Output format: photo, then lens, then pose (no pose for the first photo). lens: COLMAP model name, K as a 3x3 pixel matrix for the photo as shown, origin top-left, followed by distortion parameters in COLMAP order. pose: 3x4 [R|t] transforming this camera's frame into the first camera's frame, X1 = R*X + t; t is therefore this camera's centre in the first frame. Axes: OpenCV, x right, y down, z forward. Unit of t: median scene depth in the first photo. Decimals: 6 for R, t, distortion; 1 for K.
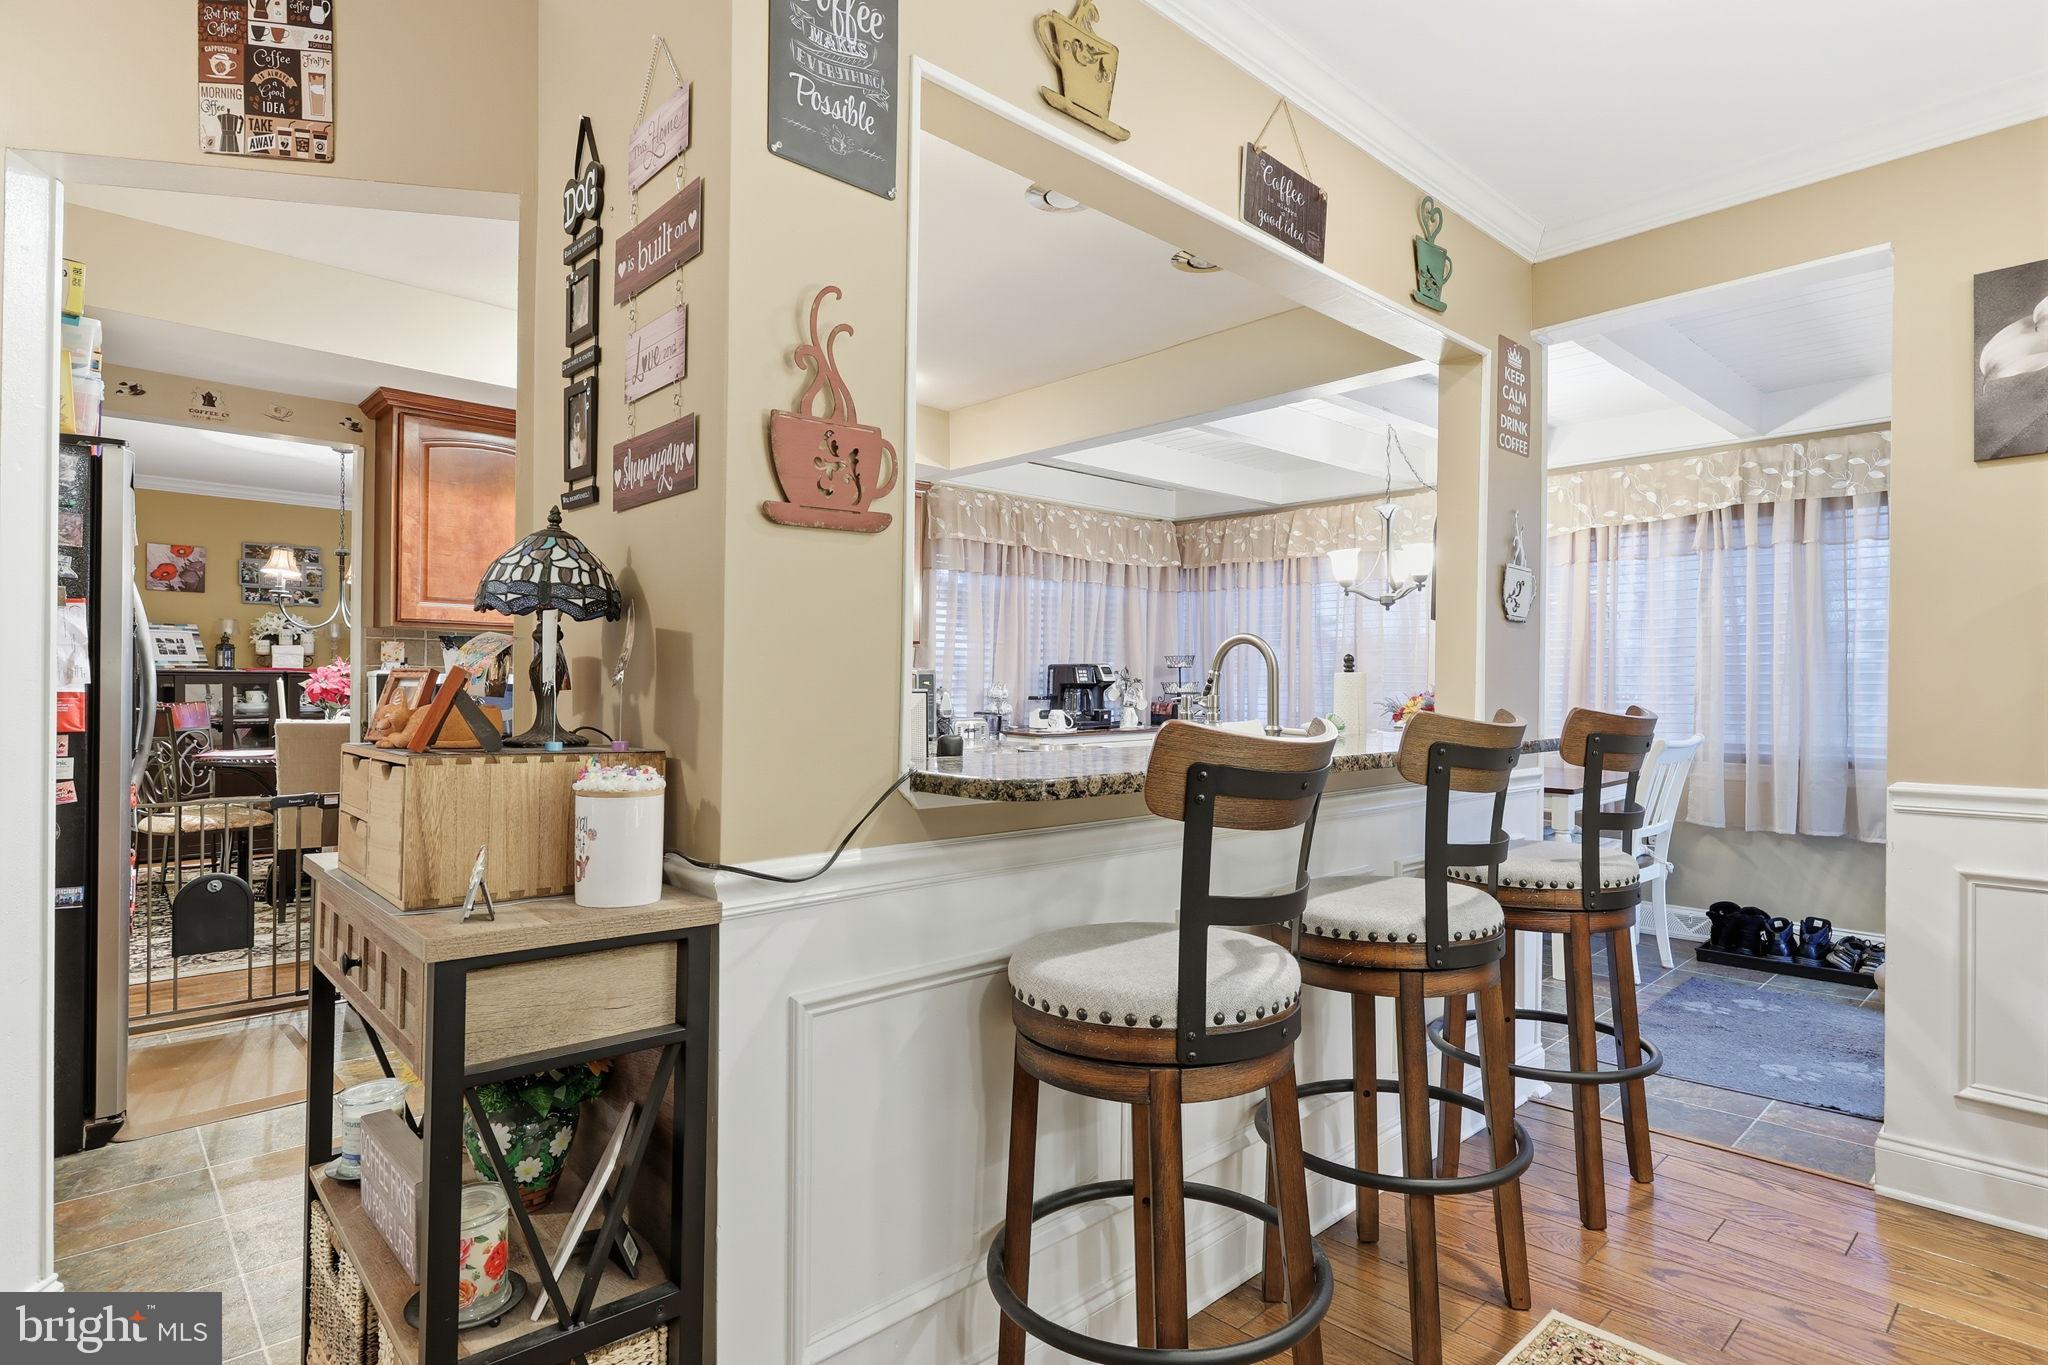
lens RADIAL K [[1038.6, 0, 1028.1], [0, 1038.6, 687.3], [0, 0, 1]] dist [0.002209, 0.000513]
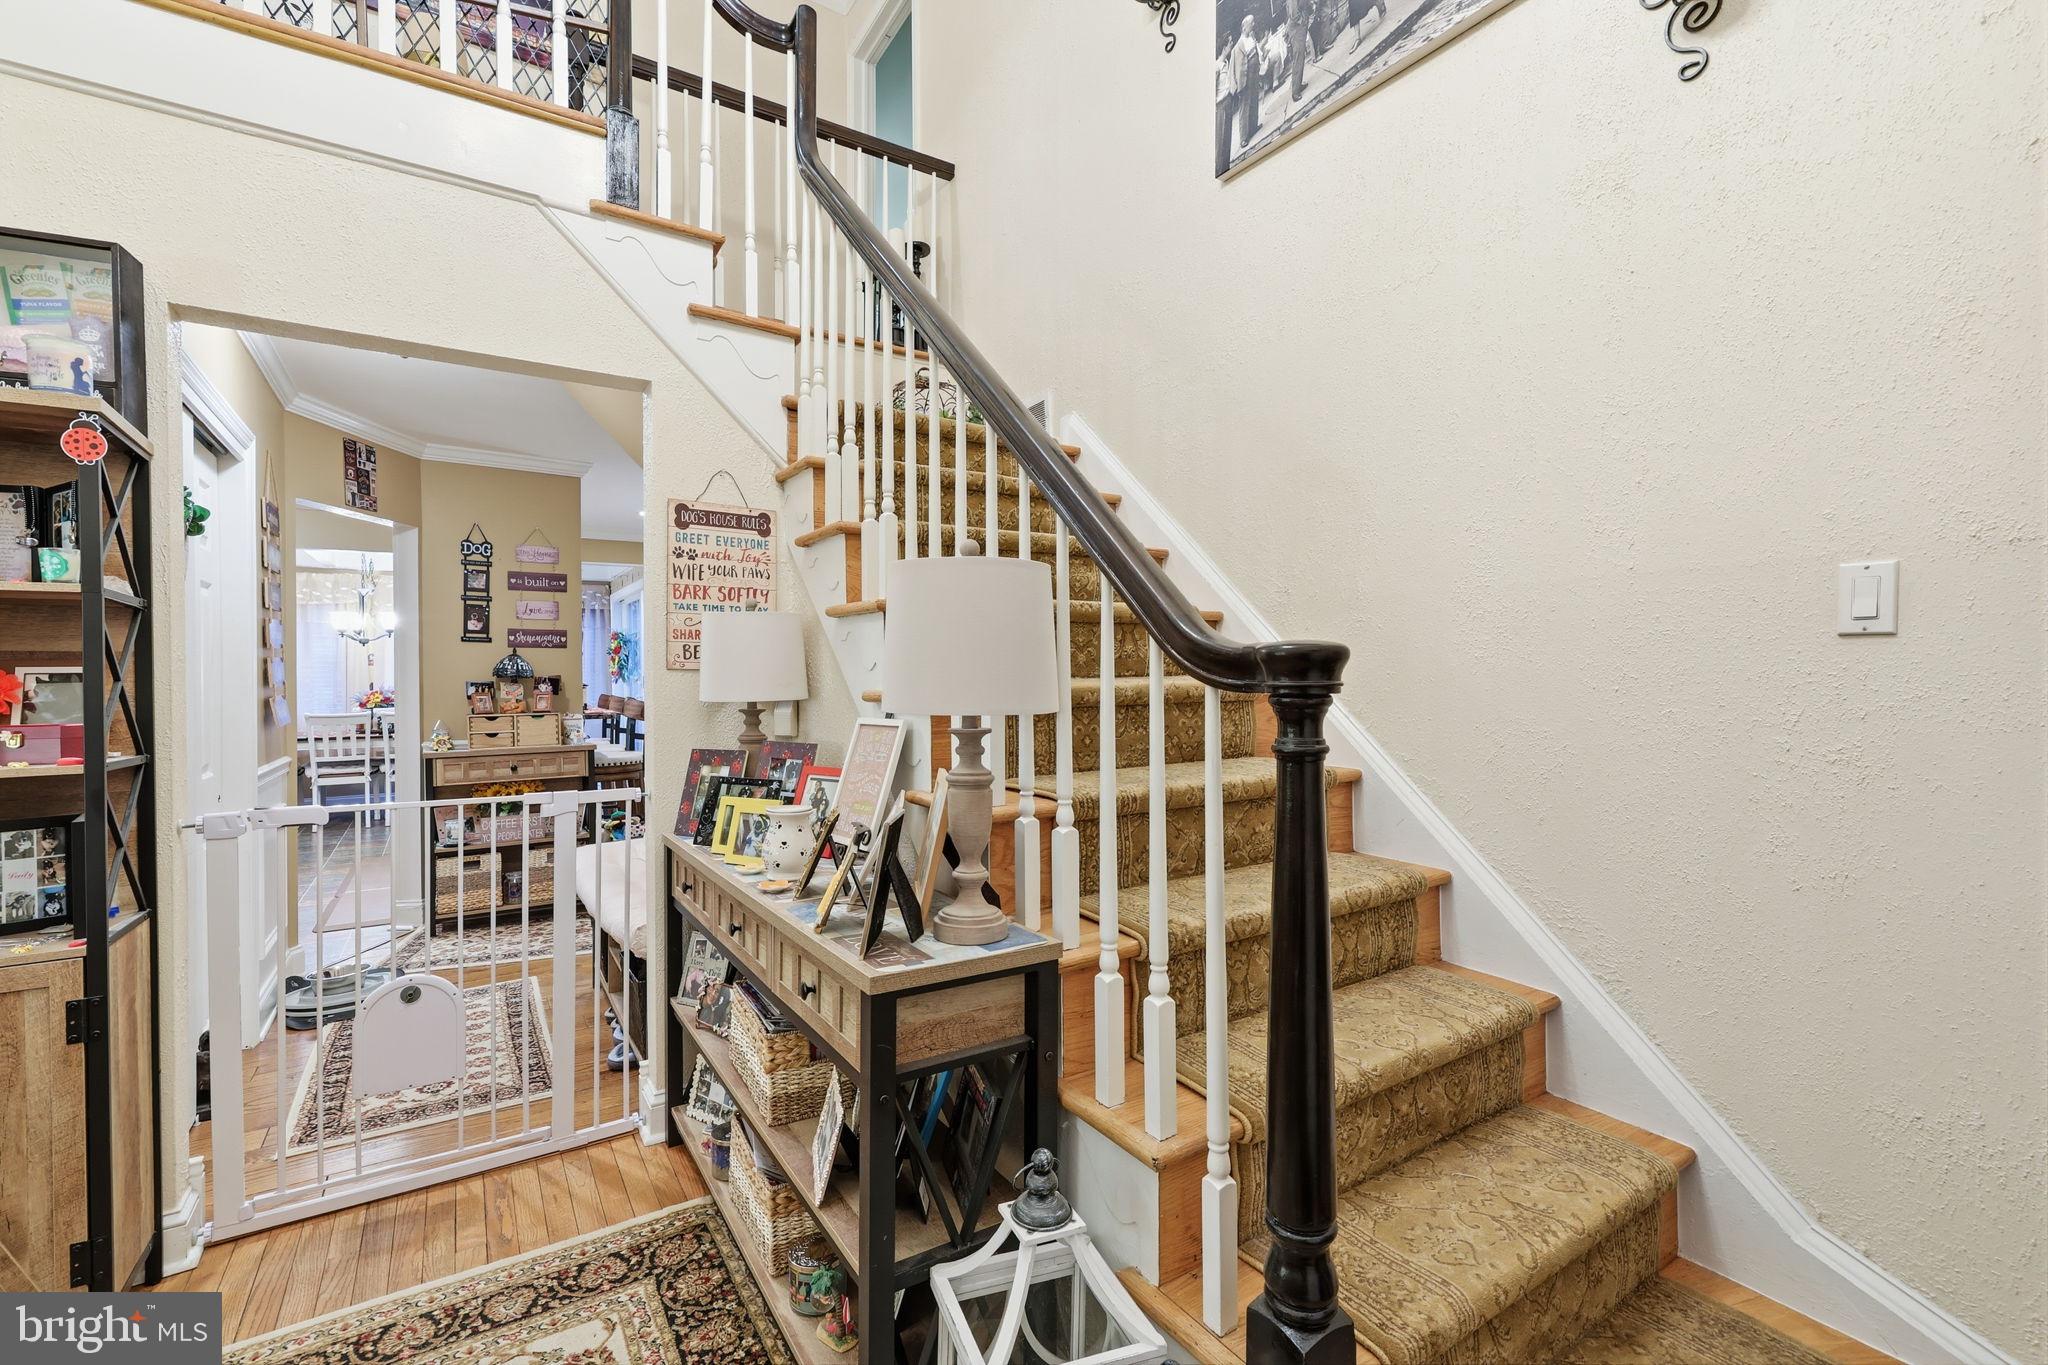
lens RADIAL K [[943.5, 0, 1028.7], [0, 943.5, 687.3], [0, 0, 1]] dist [-0.000048, 0.001018]
pose [[0.199429, -0.016713, 0.979770, -0.879697], [0.010534, 0.999833, 0.014911, -0.013773], [-0.979856, 0.007348, 0.199572, -0.387313]]
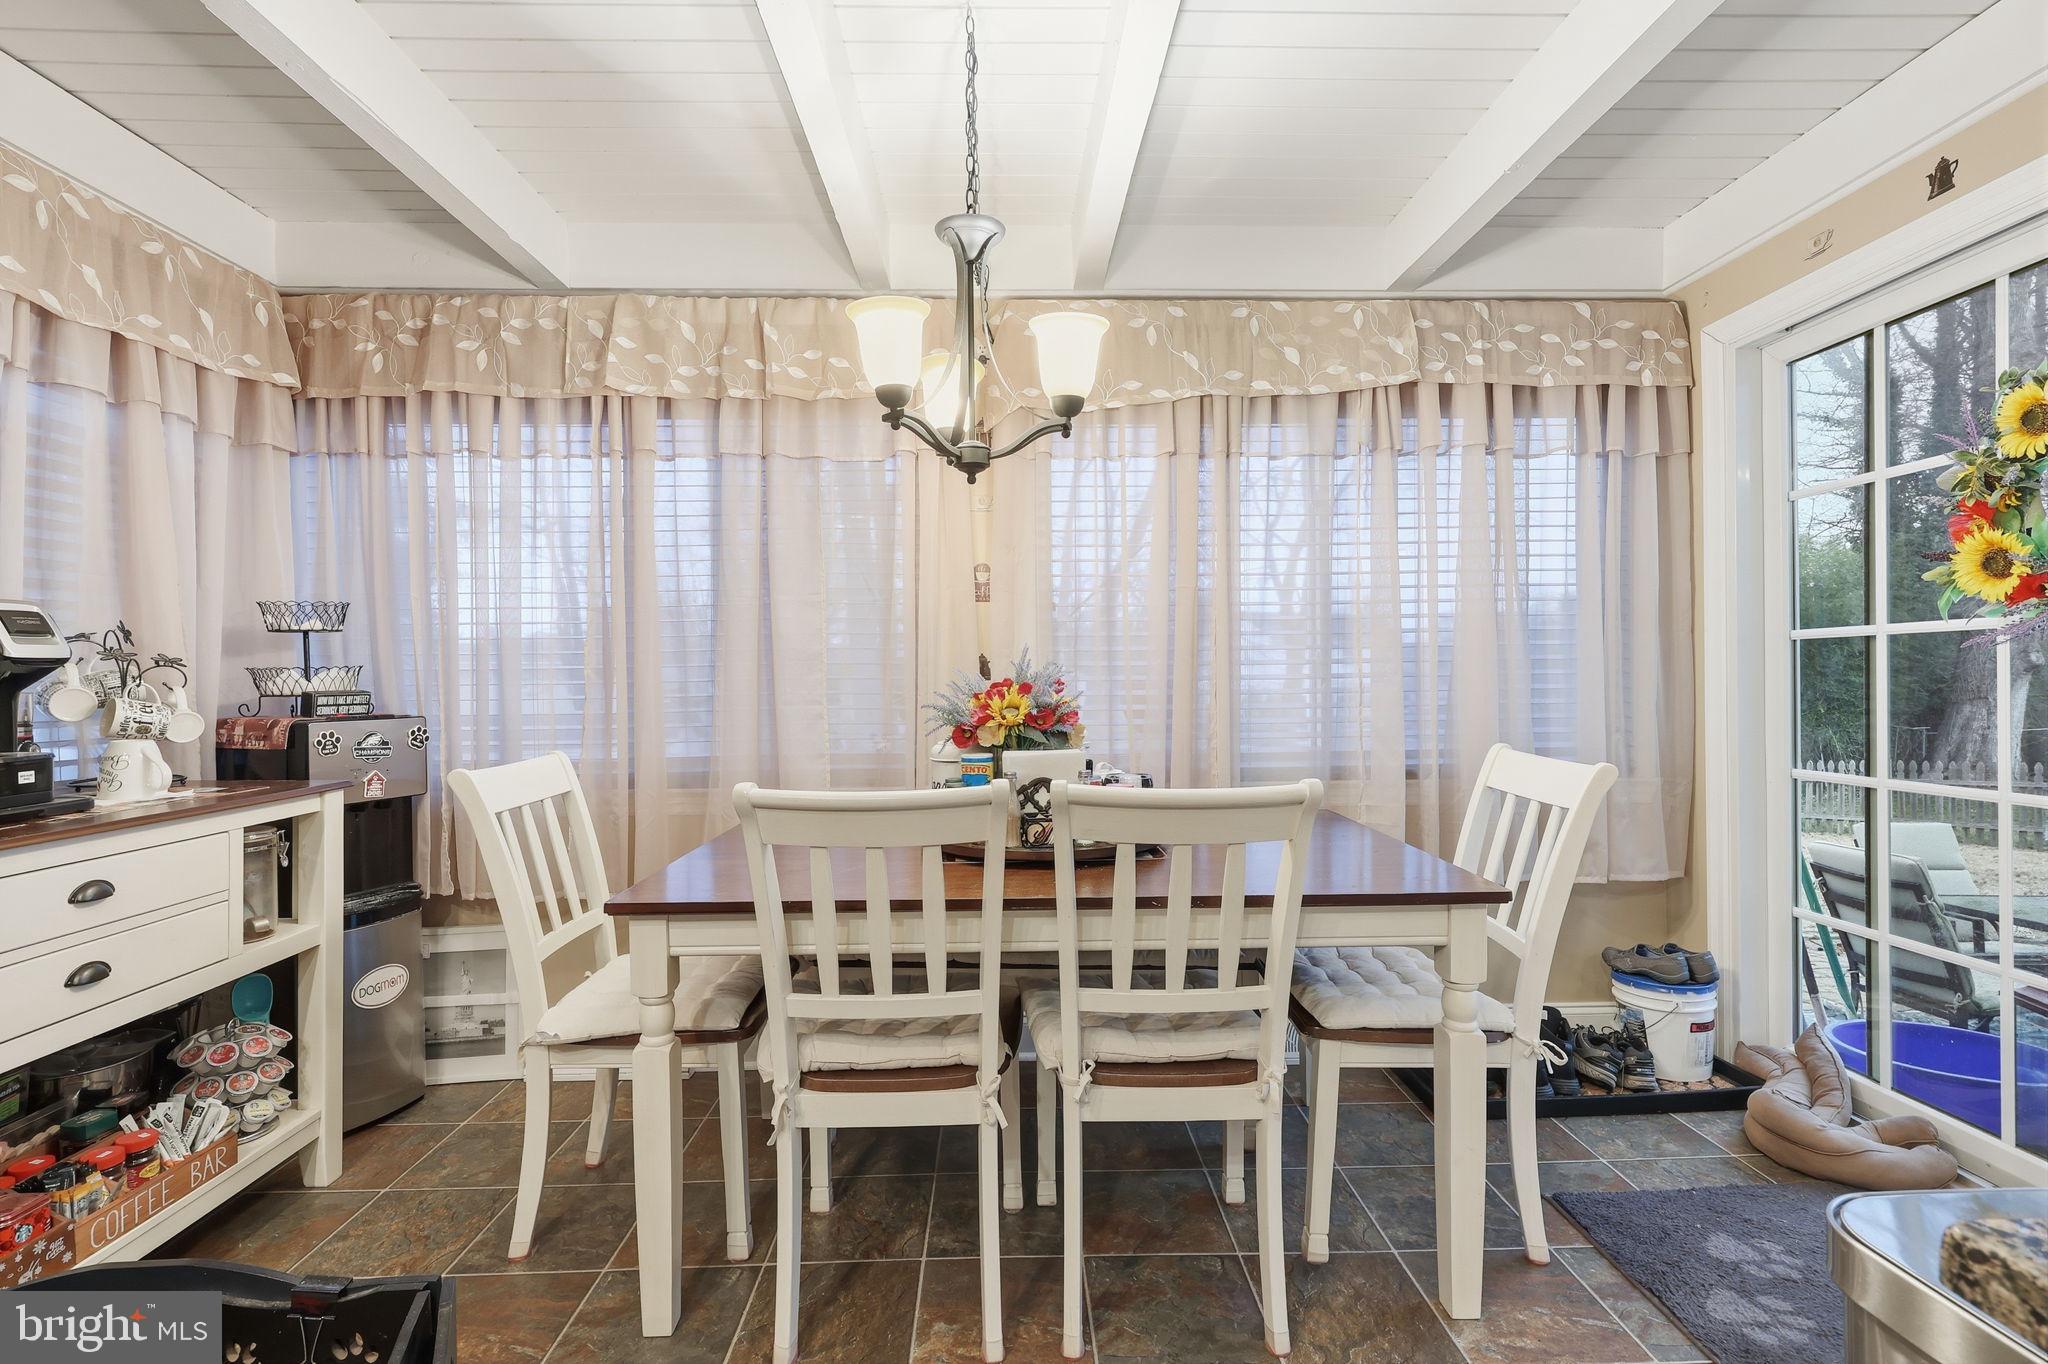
lens RADIAL K [[933.0, 0, 1026.3], [0, 933.0, 684.5], [0, 0, 1]] dist [0.000686, 0.000282]
pose [[0.660803, -0.016685, 0.750374, 0.066804], [0.013498, 0.999855, 0.010346, 0.002635], [-0.750438, 0.003292, 0.660933, 0.632611]]
